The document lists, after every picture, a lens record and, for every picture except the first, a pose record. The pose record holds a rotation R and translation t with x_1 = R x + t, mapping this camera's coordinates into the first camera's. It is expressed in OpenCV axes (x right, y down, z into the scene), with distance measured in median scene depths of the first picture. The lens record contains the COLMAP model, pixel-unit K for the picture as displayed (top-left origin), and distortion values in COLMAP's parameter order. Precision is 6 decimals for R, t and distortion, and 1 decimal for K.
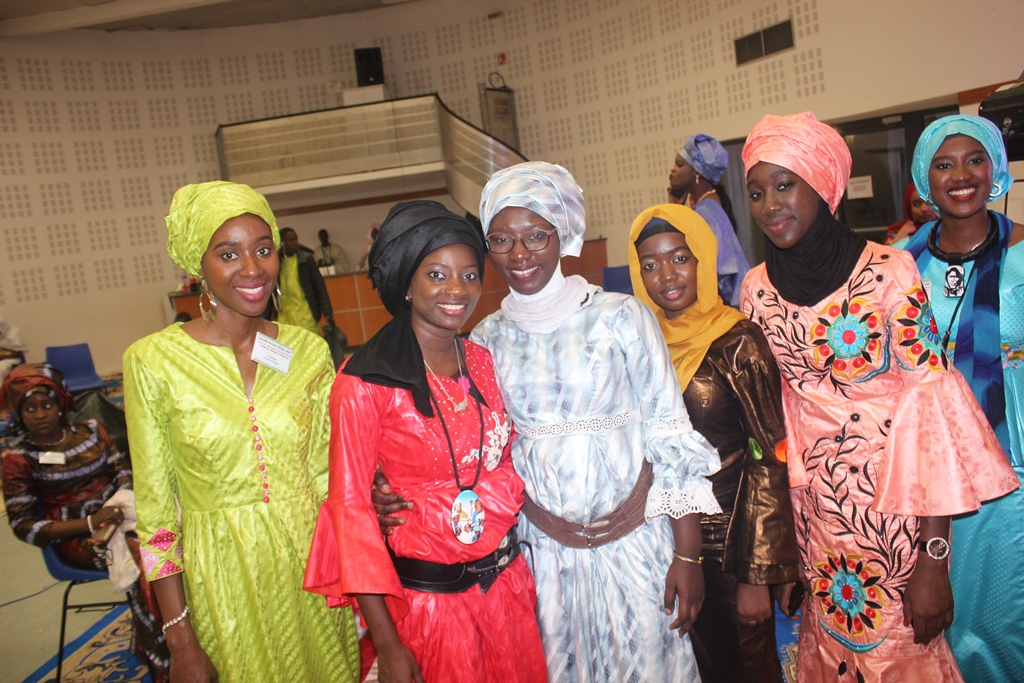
lens RADIAL K [[1080.7, 0, 470.3], [0, 1080.7, 338.8], [0, 0, 1]] dist [-0.145674, 0.305844]
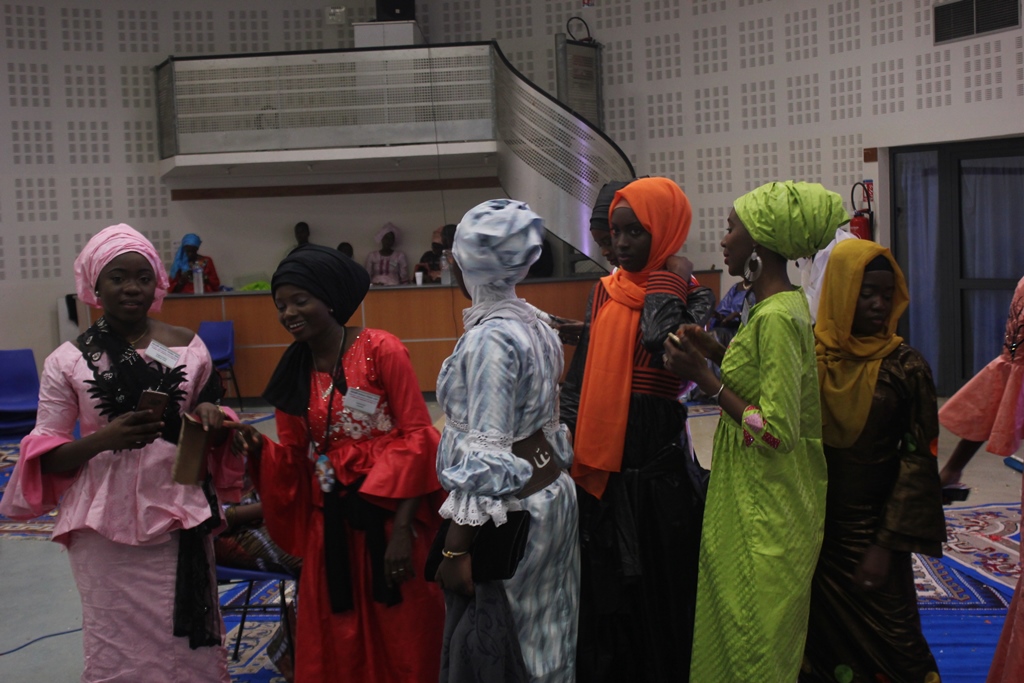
lens RADIAL K [[1861.7, 0, 445.8], [0, 1861.7, 339.5], [0, 0, 1]] dist [-0.009366, 0.298911]
pose [[0.996245, 0.085482, 0.013771, -0.060009], [-0.084646, 0.995011, -0.052808, 0.027749], [-0.018216, 0.051444, 0.998510, -0.181535]]
